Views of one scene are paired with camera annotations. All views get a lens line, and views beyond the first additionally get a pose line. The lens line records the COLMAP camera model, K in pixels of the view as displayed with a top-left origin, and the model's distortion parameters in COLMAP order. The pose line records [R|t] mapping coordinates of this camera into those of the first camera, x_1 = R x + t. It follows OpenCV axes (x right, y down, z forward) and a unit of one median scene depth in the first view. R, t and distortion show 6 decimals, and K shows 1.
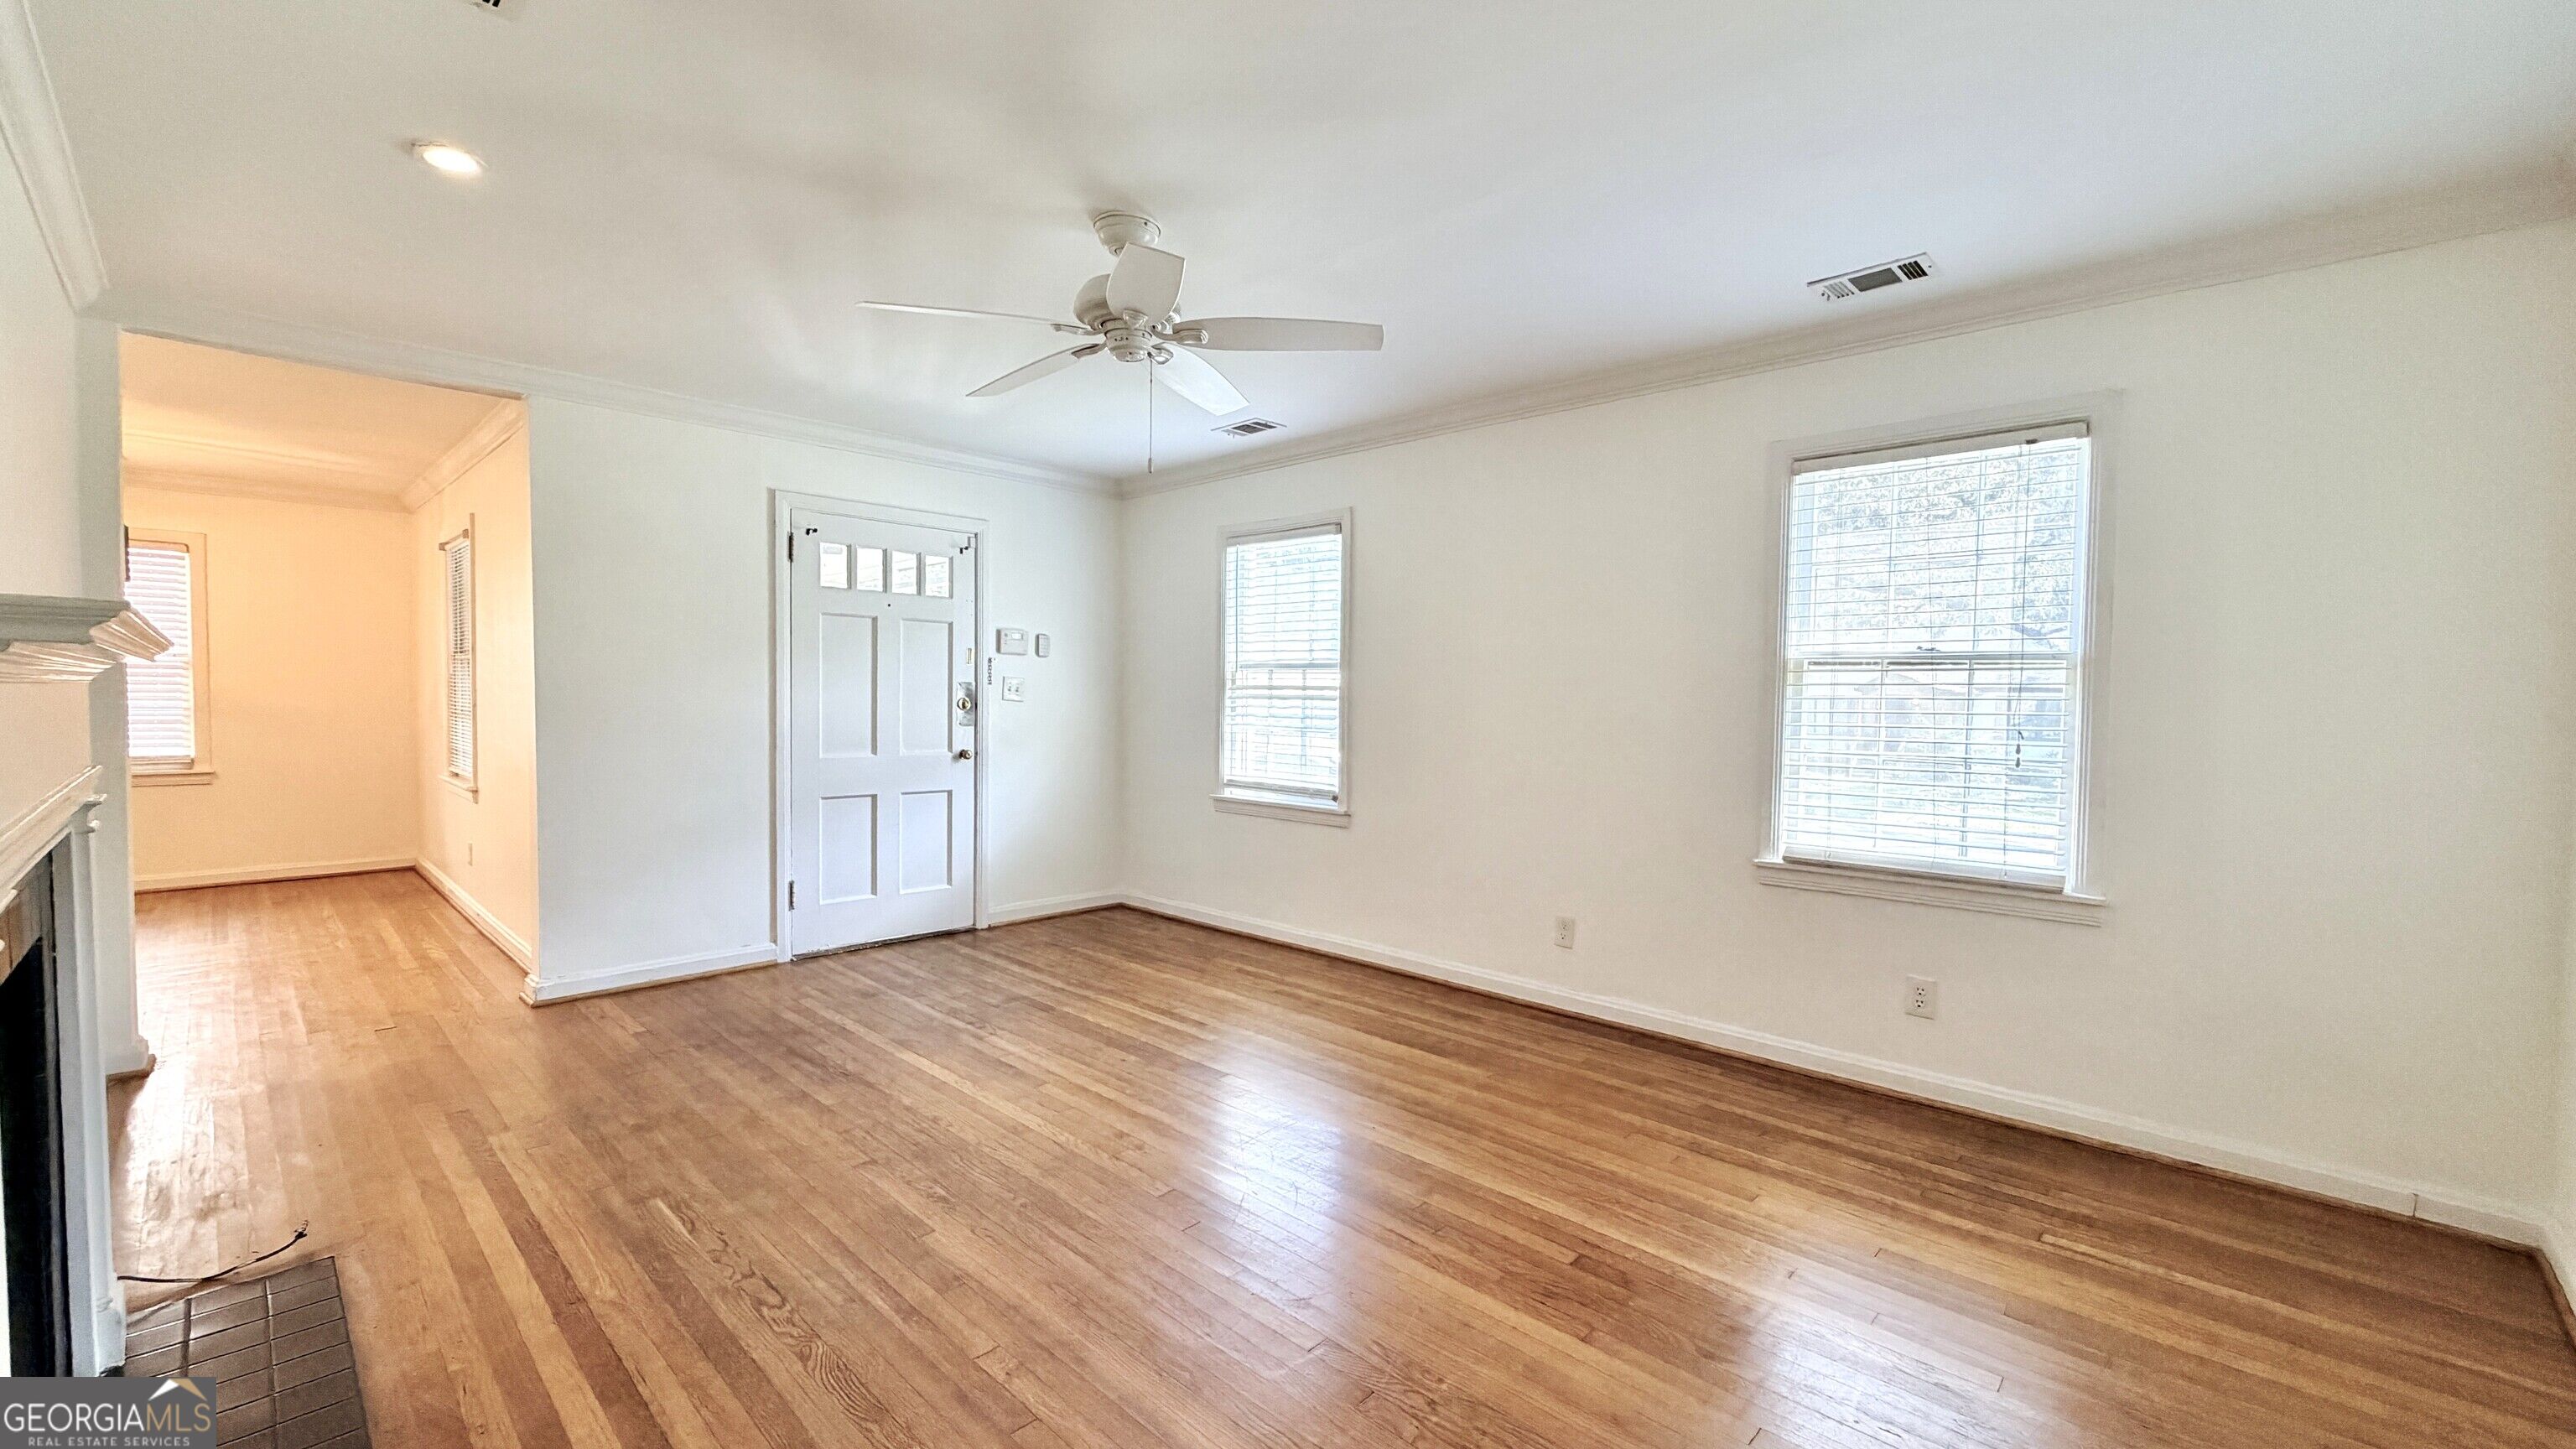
lens RADIAL K [[1033.2, 0, 1292.4], [0, 1033.2, 710.7], [0, 0, 1]] dist [0.000484, -0.000023]
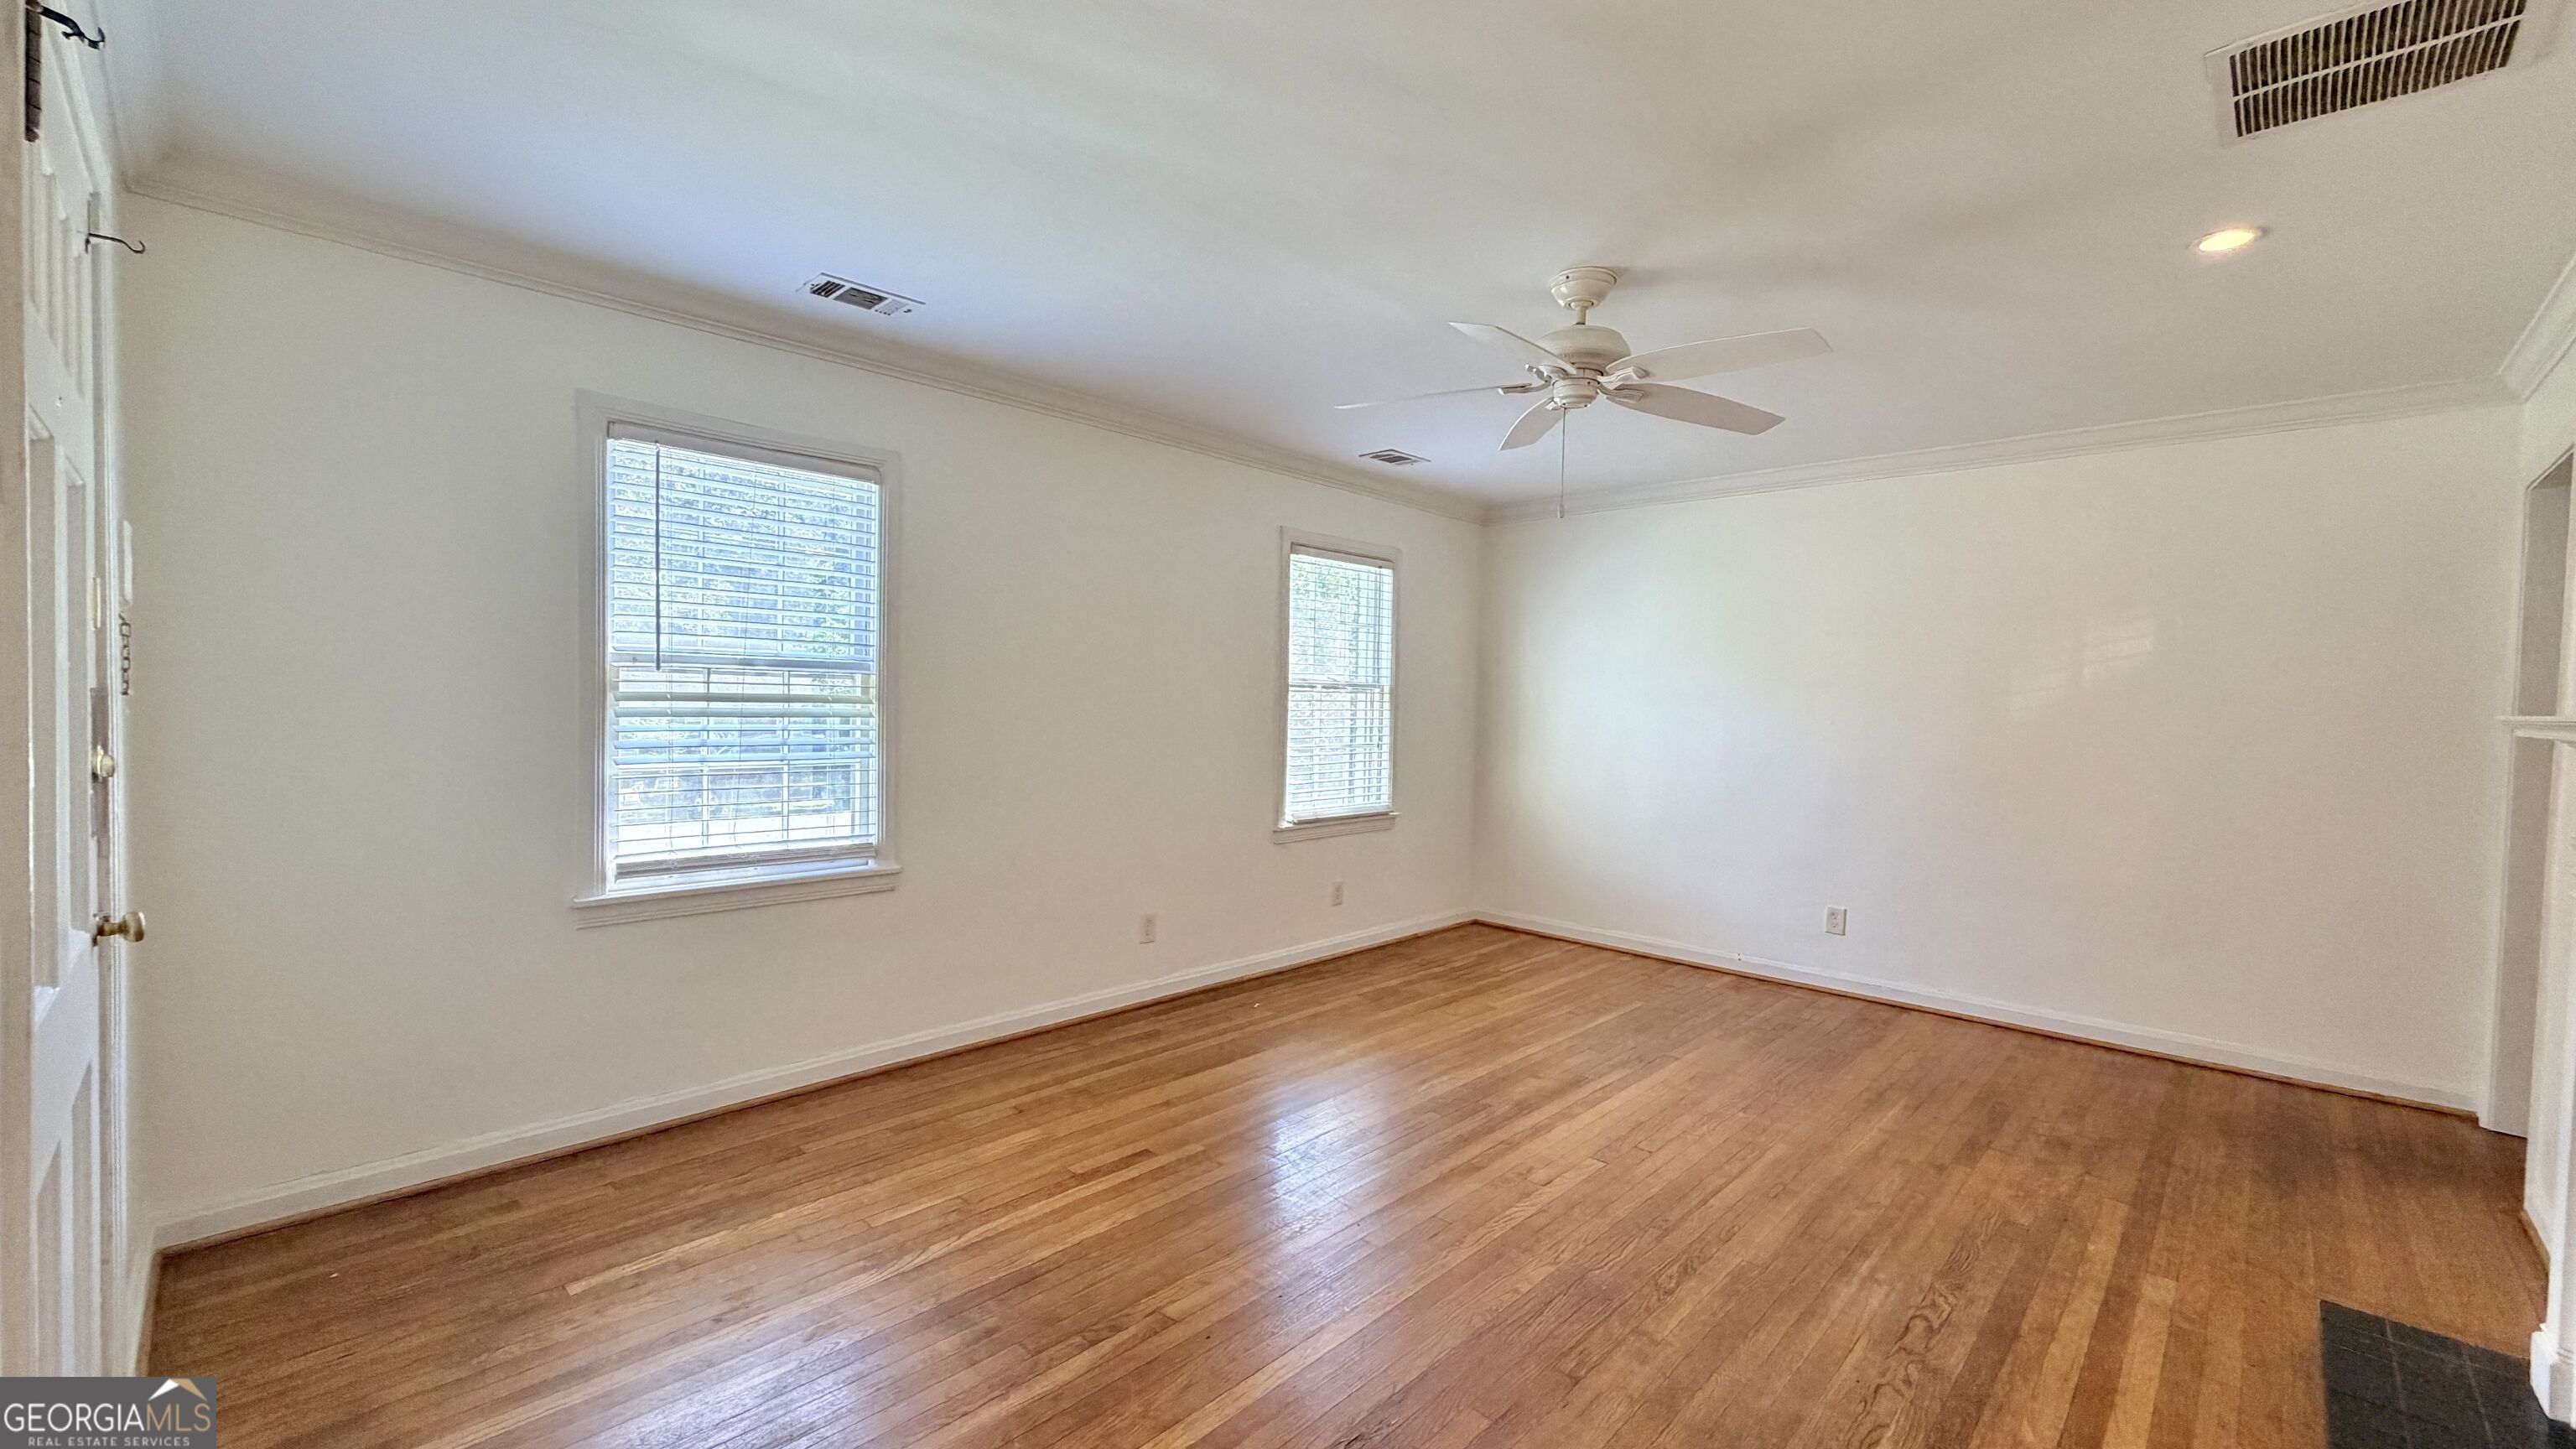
lens RADIAL K [[1033.2, 0, 1273.9], [0, 1033.2, 727.4], [0, 0, 1]] dist [0.000484, -0.000023]
pose [[0.011492, -0.041704, 0.999064, -0.744540], [-0.002455, 0.999126, 0.041735, -0.037417], [-0.999931, -0.002933, 0.011380, 0.799521]]
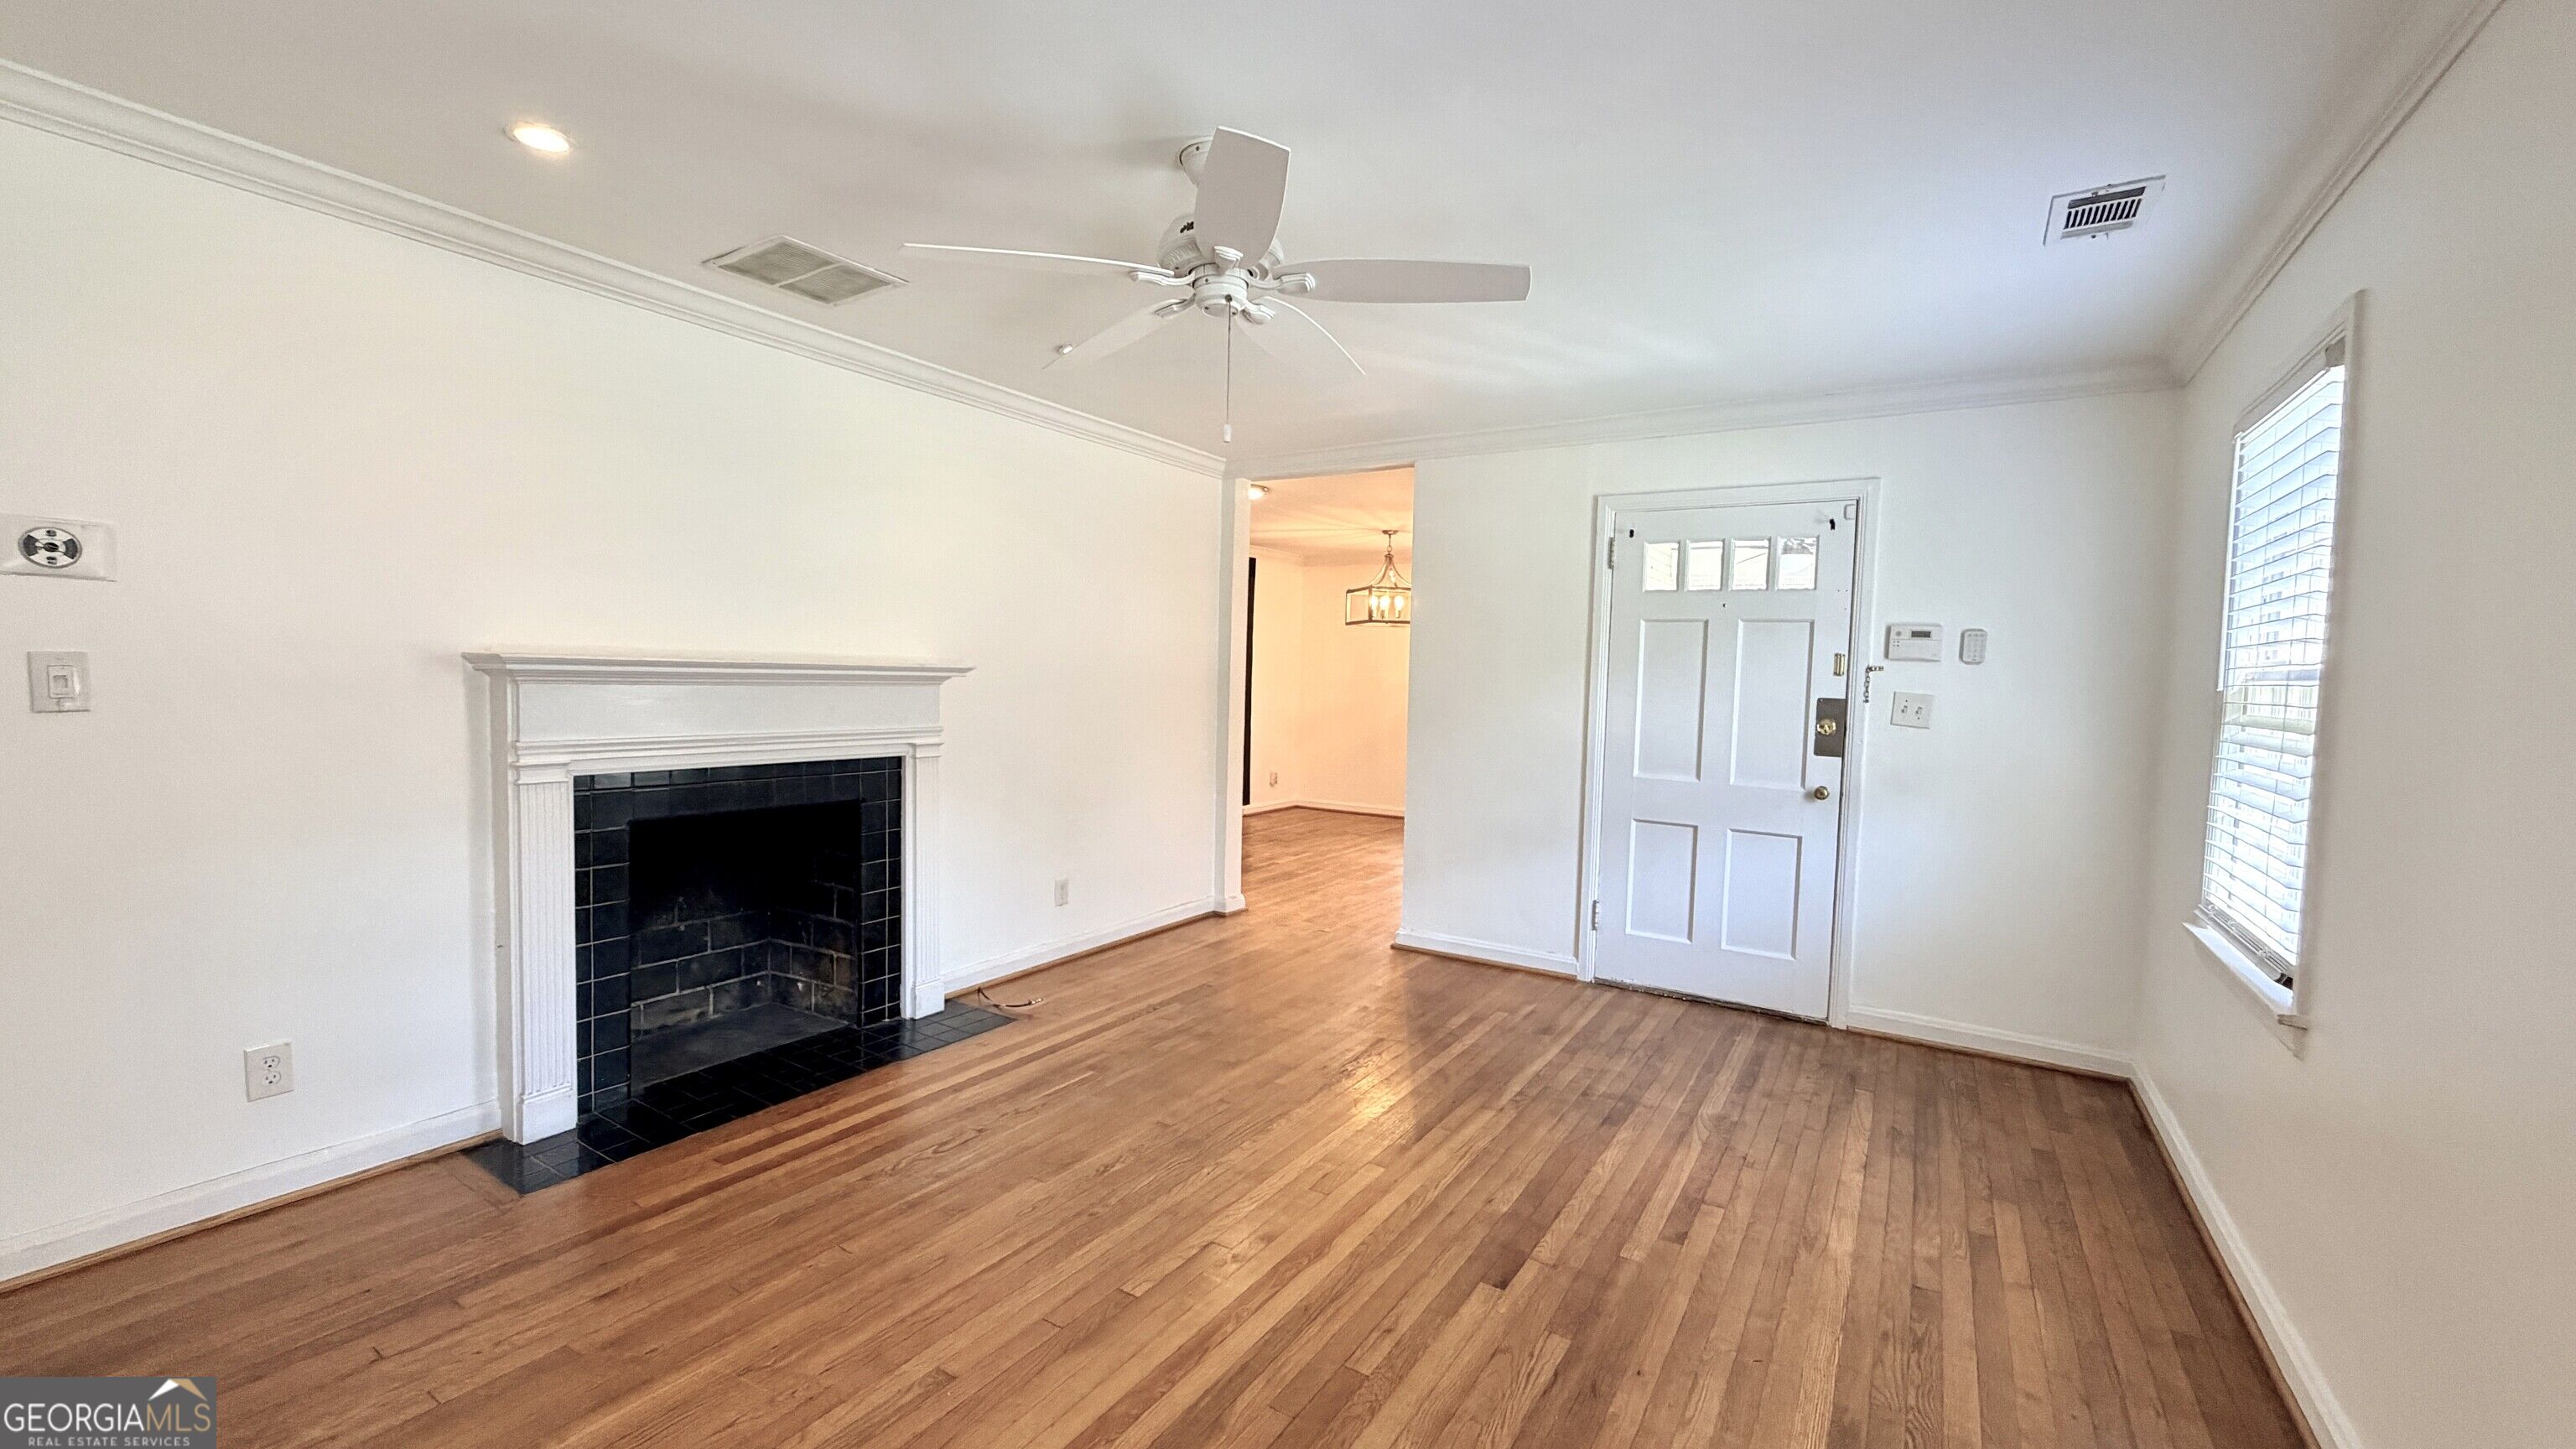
lens RADIAL K [[1033.2, 0, 1280.0], [0, 1033.2, 715.7], [0, 0, 1]] dist [0.000484, -0.000023]
pose [[0.192429, 0.035411, -0.980672, 0.428497], [-0.042061, 0.998728, 0.027810, -0.023143], [0.980409, 0.035896, 0.193674, 0.556539]]
